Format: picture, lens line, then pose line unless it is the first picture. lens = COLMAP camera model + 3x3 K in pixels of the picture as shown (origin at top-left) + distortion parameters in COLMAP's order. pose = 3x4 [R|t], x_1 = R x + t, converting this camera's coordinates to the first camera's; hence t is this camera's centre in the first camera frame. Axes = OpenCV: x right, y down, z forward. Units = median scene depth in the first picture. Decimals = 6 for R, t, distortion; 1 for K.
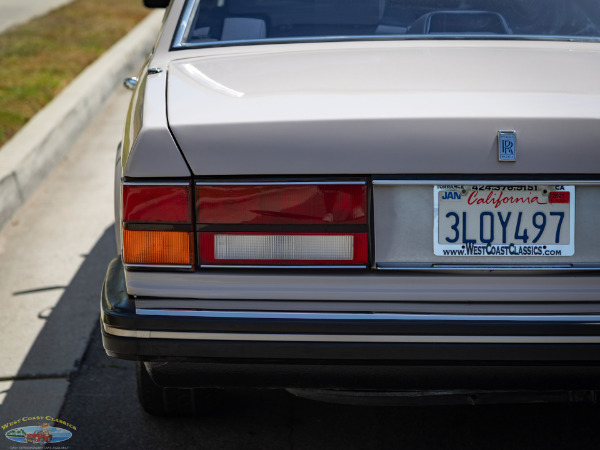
lens RADIAL K [[2104.0, 0, 297.1], [0, 2104.0, 226.2], [0, 0, 1]] dist [0.056454, -0.725479]
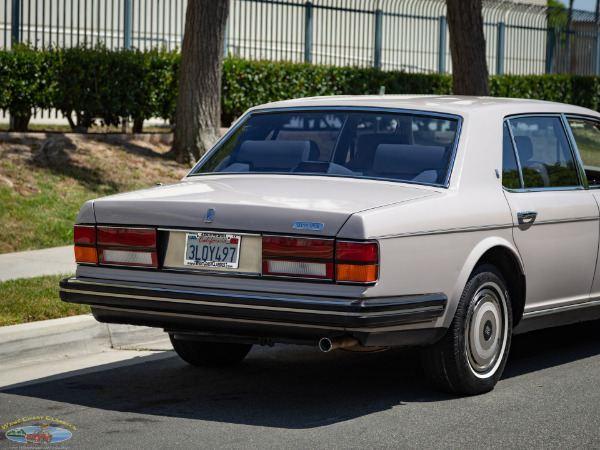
lens RADIAL K [[2051.4, 0, 297.5], [0, 2051.4, 224.9], [0, 0, 1]] dist [0.016929, 0.331733]
pose [[0.847811, 0.044550, -0.528424, 1.286879], [-0.098173, 0.992426, -0.073843, 0.118533], [0.521132, 0.114482, 0.845763, -0.742481]]
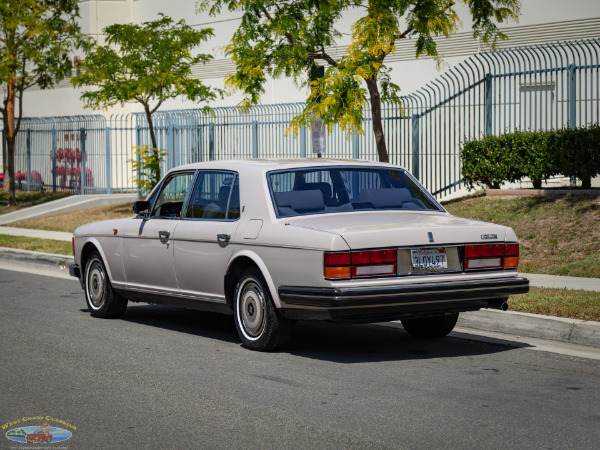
lens RADIAL K [[1831.8, 0, 300.8], [0, 1831.8, 225.4], [0, 0, 1]] dist [0.008697, 1.110881]
pose [[0.870897, -0.037391, 0.490041, -1.536203], [0.093849, 0.991406, -0.091143, 0.194915], [-0.482422, 0.125367, 0.866921, -1.480811]]
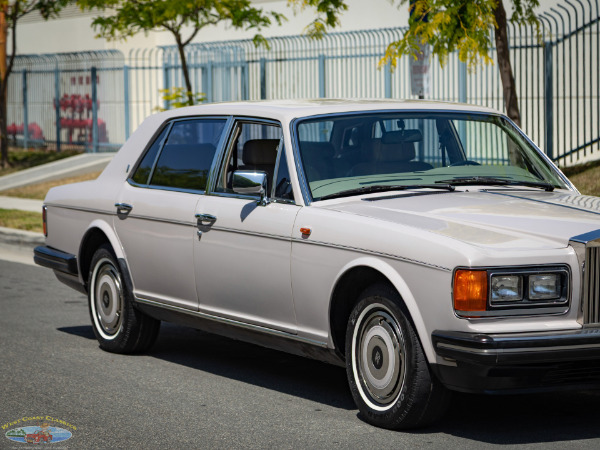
lens RADIAL K [[2051.4, 0, 297.5], [0, 2051.4, 224.9], [0, 0, 1]] dist [0.016929, 0.331733]
pose [[0.880126, -0.051068, 0.471985, -1.160083], [0.096950, 0.992580, -0.073391, 0.072278], [-0.464735, 0.110352, 0.878546, -0.579424]]
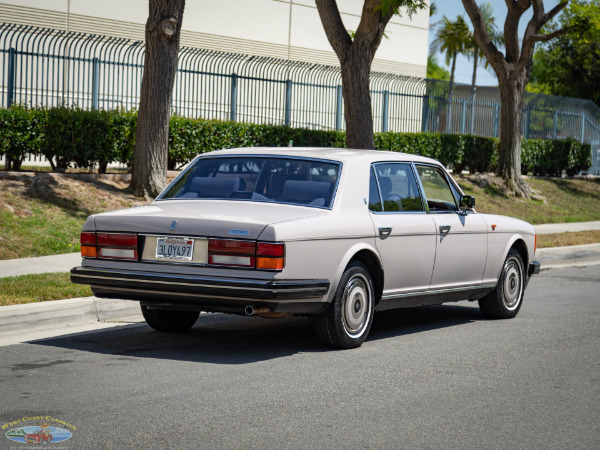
lens RADIAL K [[1831.8, 0, 300.8], [0, 1831.8, 225.4], [0, 0, 1]] dist [0.008697, 1.110881]
pose [[0.870746, 0.044660, -0.489702, 1.661406], [-0.105980, 0.989507, -0.098204, 0.220527], [0.480177, 0.137409, 0.866342, -1.377676]]
